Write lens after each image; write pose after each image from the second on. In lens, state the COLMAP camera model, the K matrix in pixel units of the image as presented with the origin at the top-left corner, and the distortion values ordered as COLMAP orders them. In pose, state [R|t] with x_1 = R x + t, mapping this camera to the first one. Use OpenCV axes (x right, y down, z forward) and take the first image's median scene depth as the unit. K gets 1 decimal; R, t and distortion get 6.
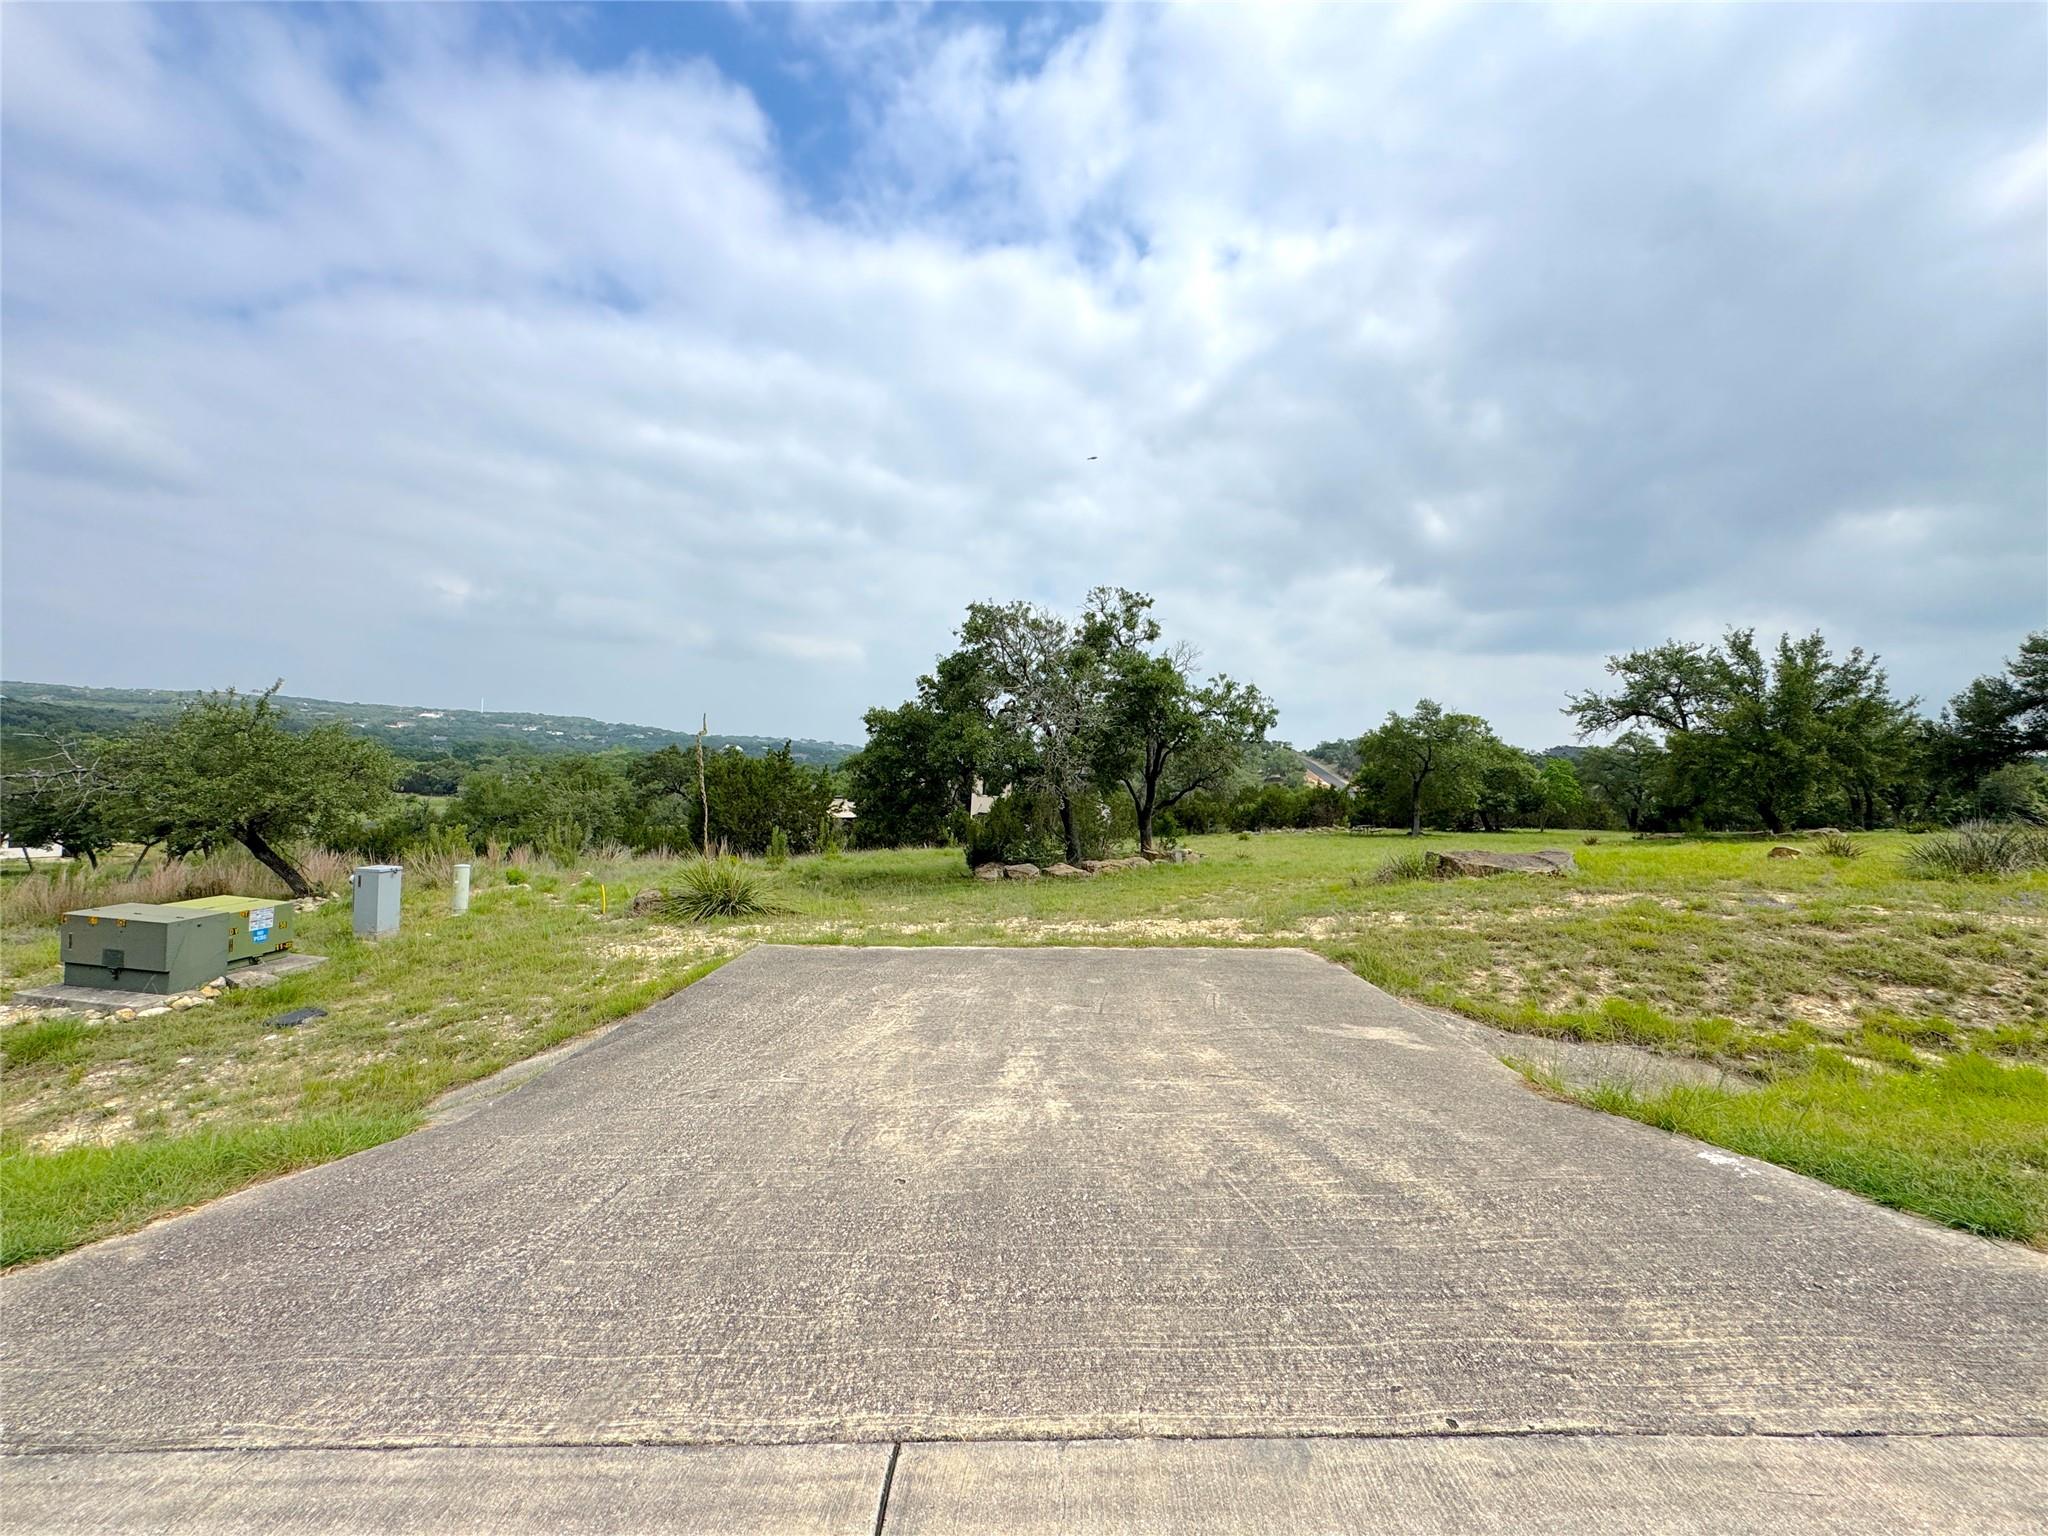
lens RADIAL K [[819.7, 0, 1016.3], [0, 819.7, 758.9], [0, 0, 1]] dist [-0.001684, 0.000164]
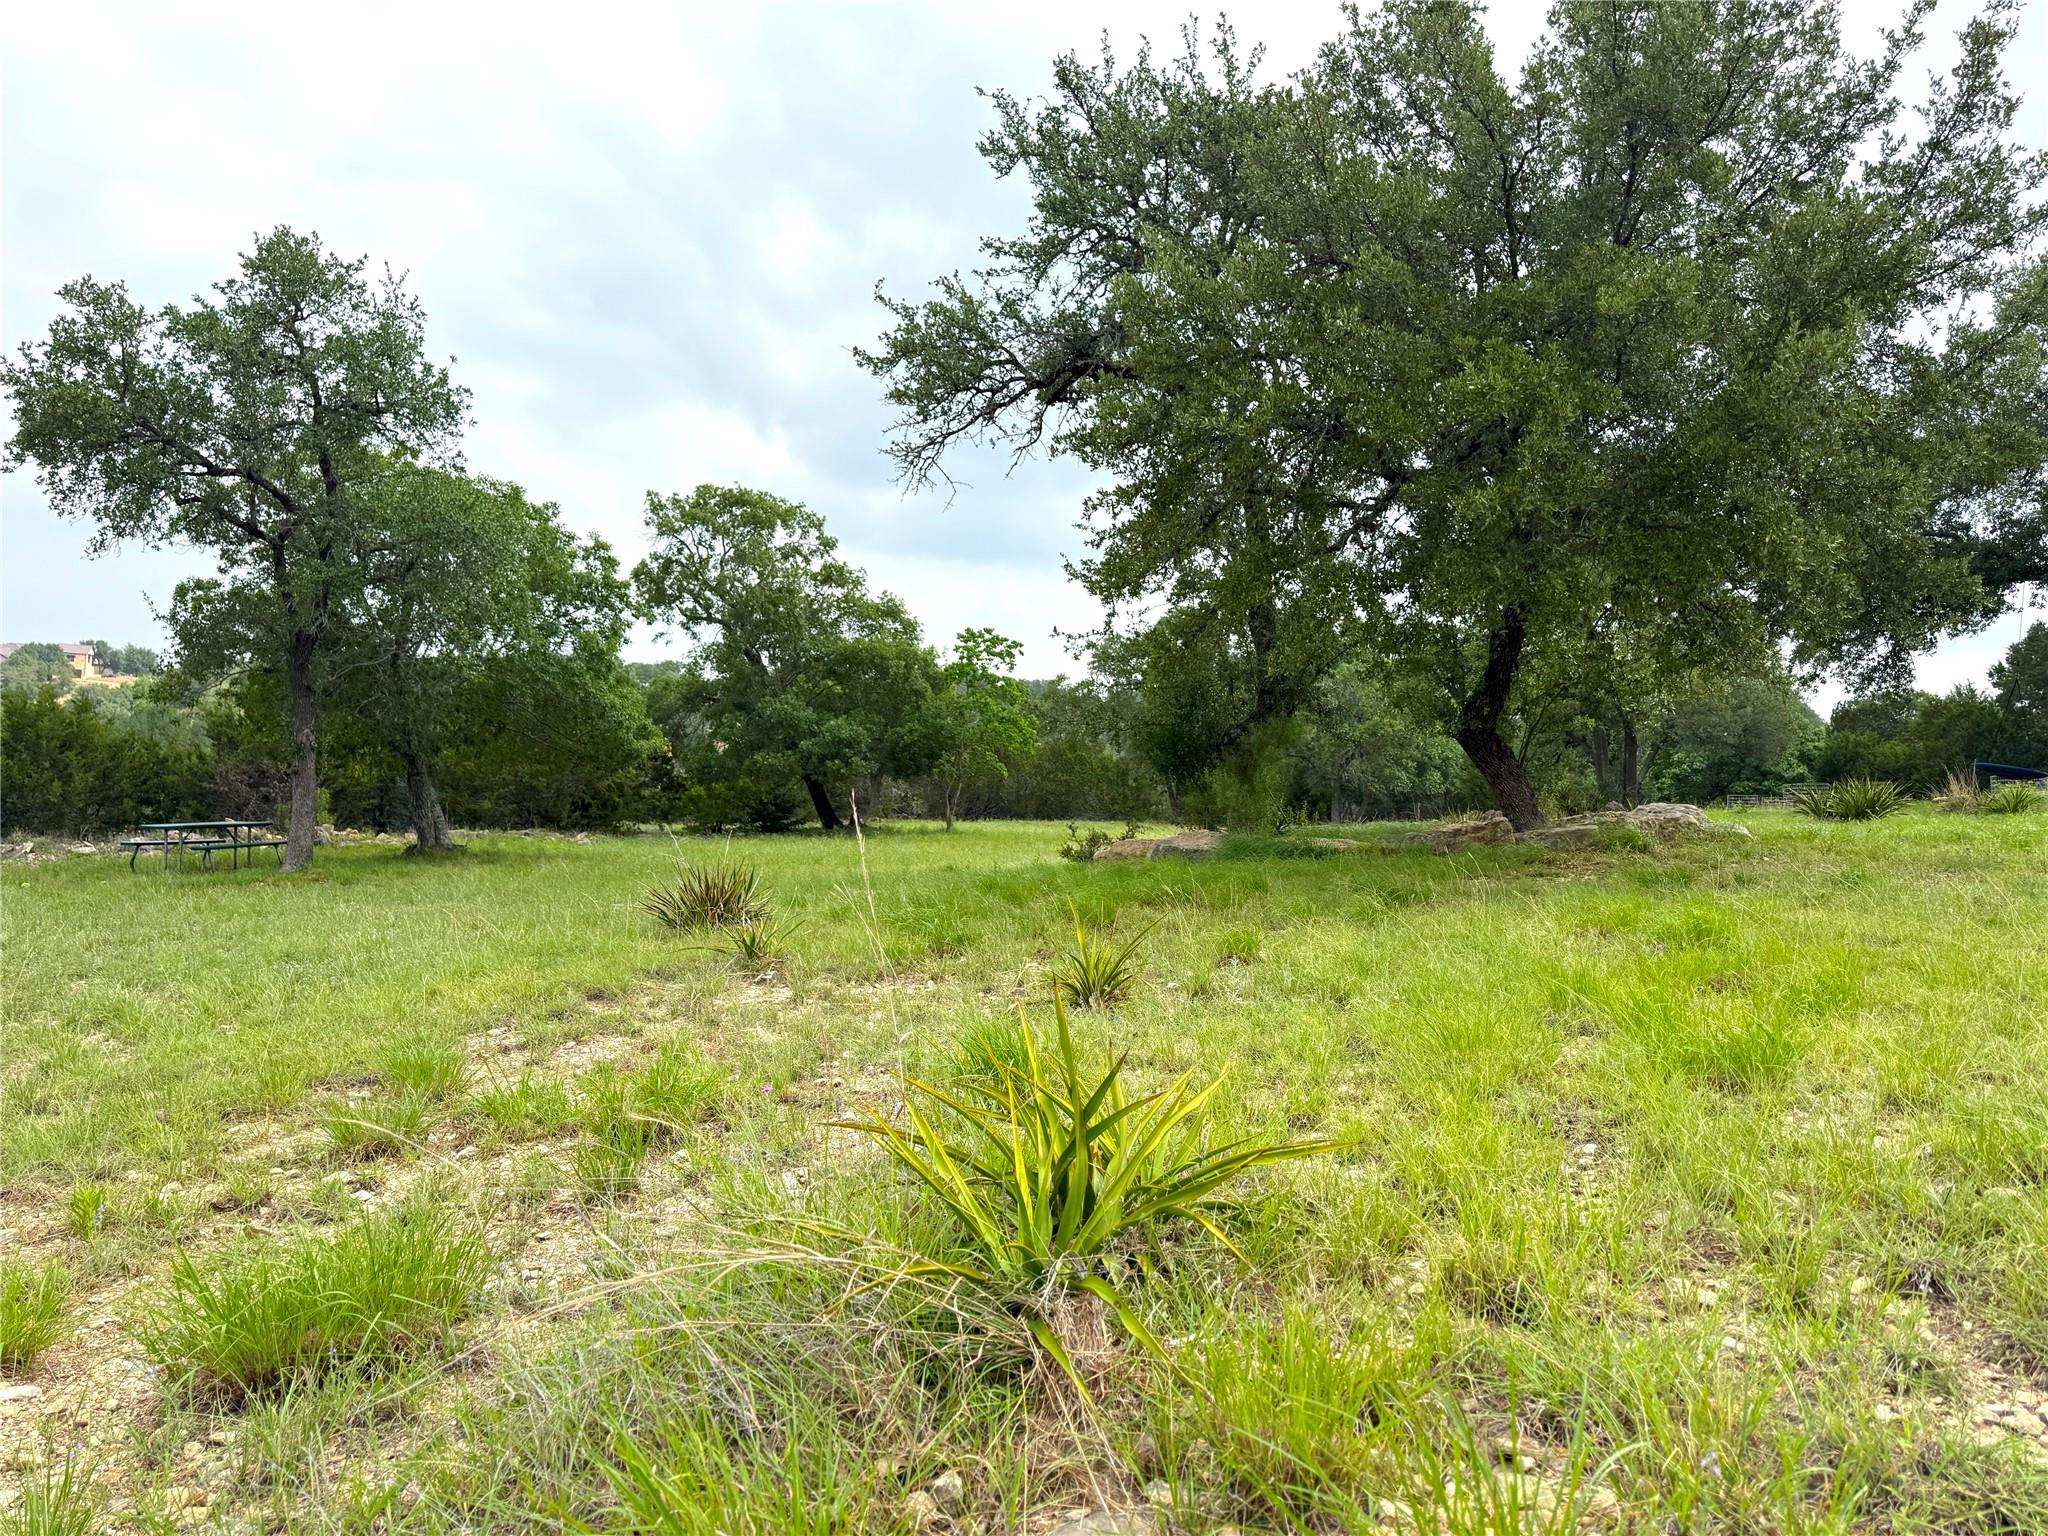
lens RADIAL K [[1438.7, 0, 1018.6], [0, 1438.7, 753.0], [0, 0, 1]] dist [0.093664, -0.121493]
pose [[0.878173, 0.003958, 0.478328, 0.529803], [-0.019435, 0.999435, 0.027411, 0.053695], [-0.477949, -0.033368, 0.877754, 0.619923]]
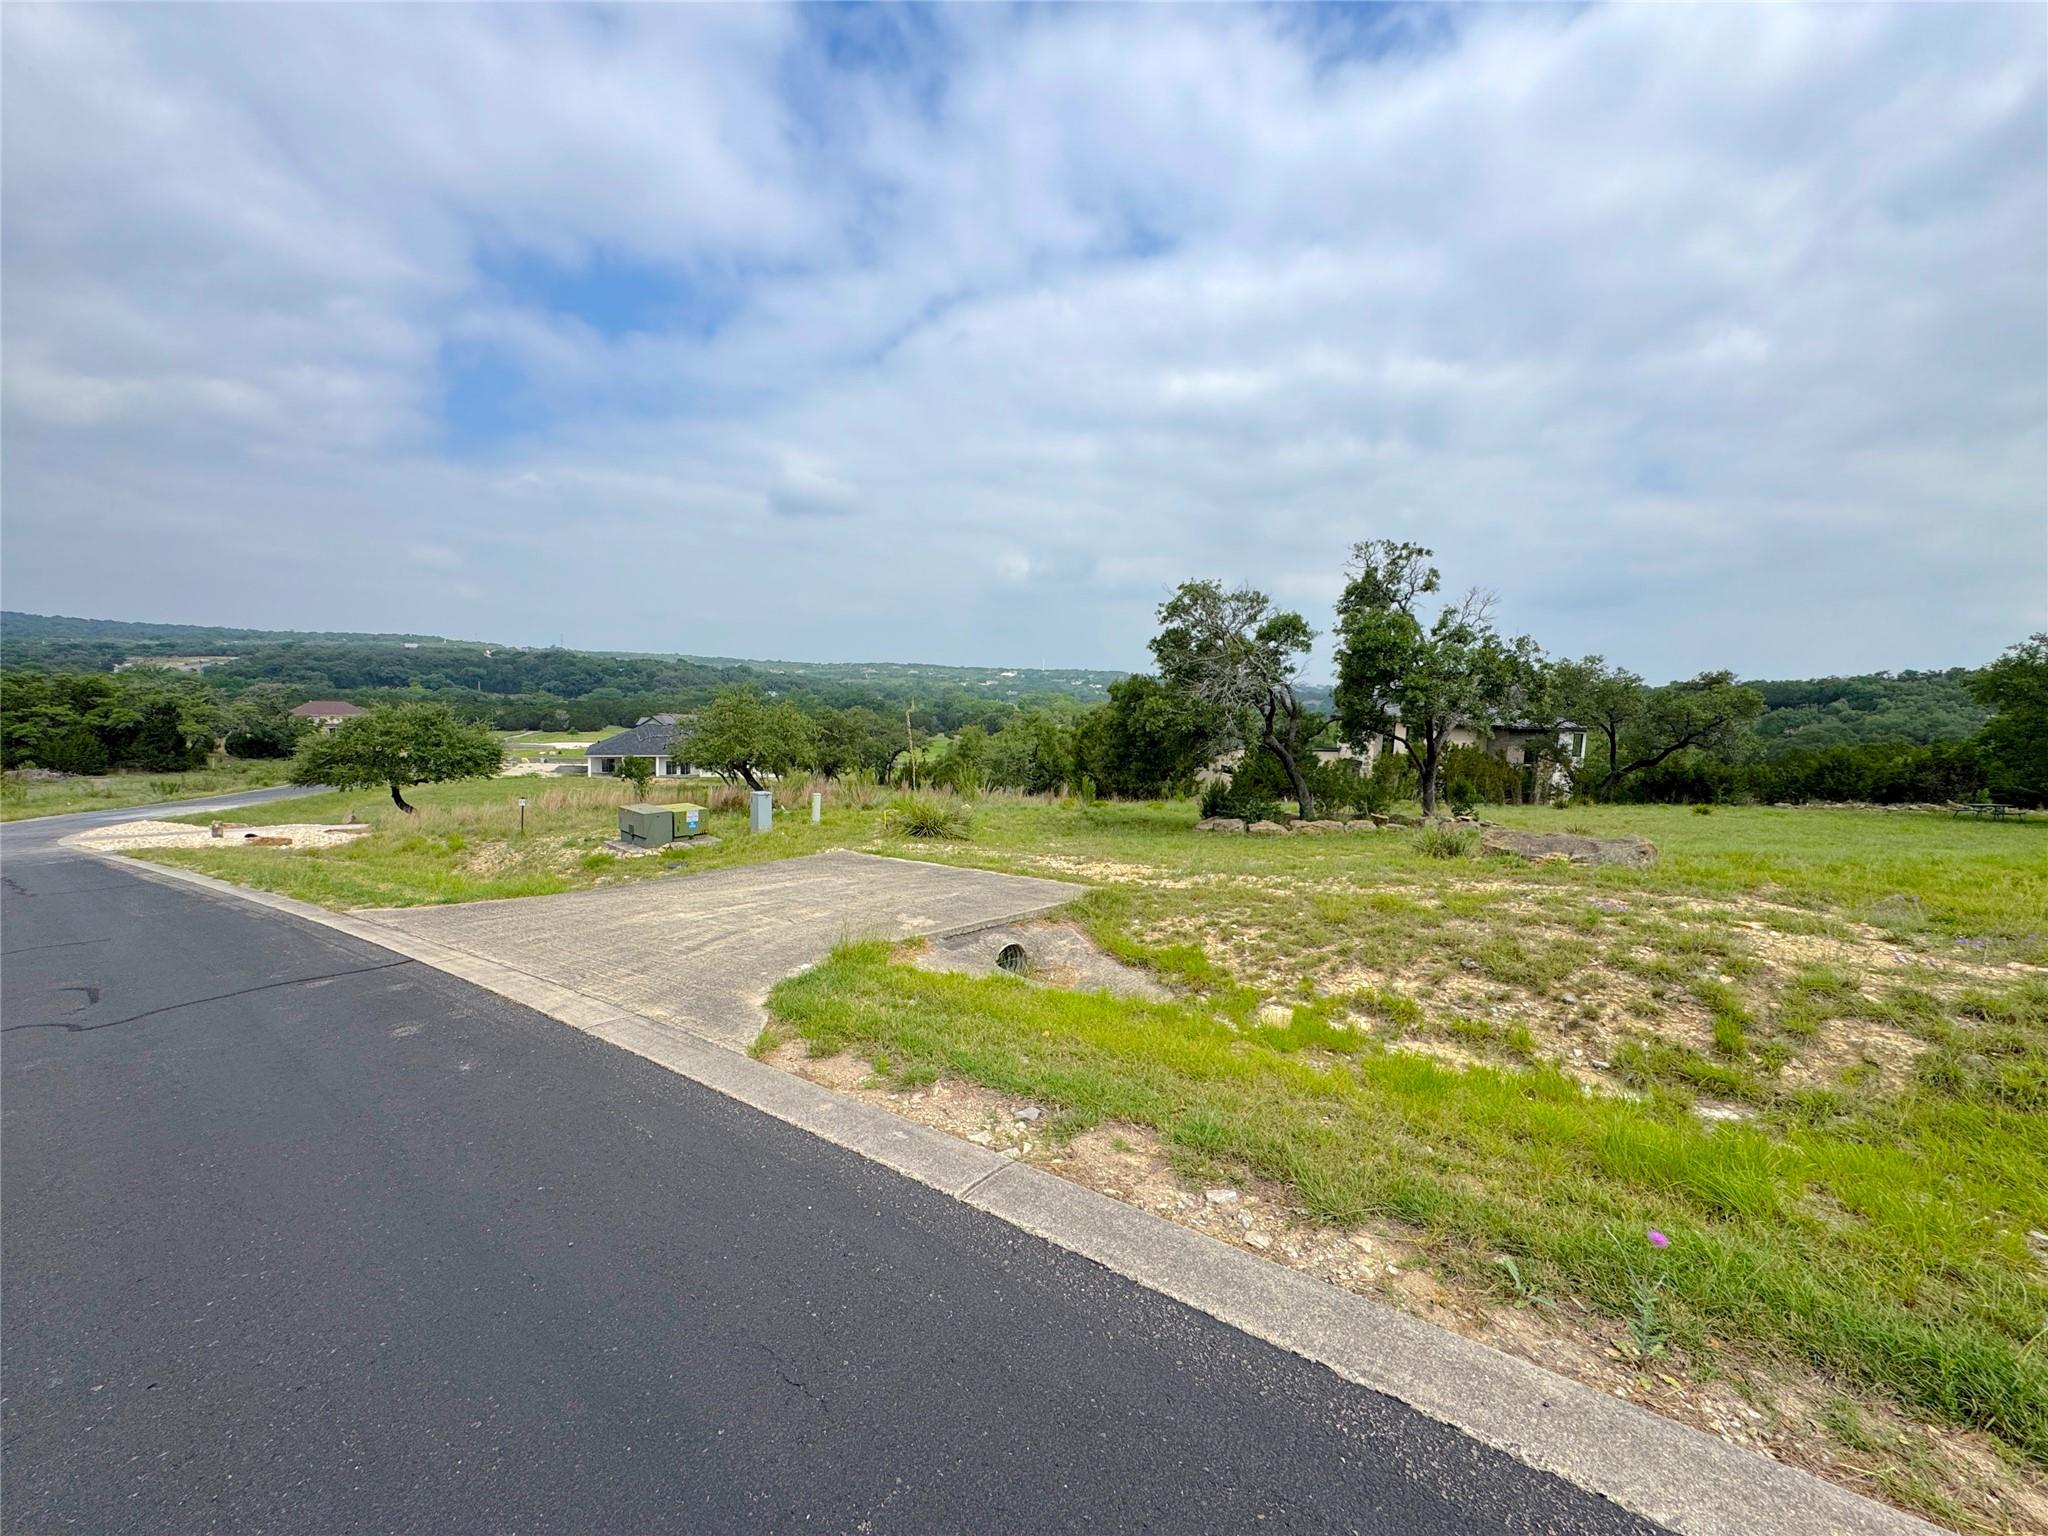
lens RADIAL K [[819.7, 0, 1016.6], [0, 819.7, 778.5], [0, 0, 1]] dist [-0.001684, 0.000164]
pose [[0.817689, 0.036846, -0.574480, 0.190977], [0.014148, 0.996362, 0.084042, -0.011307], [0.575487, -0.076848, 0.814192, -0.022237]]
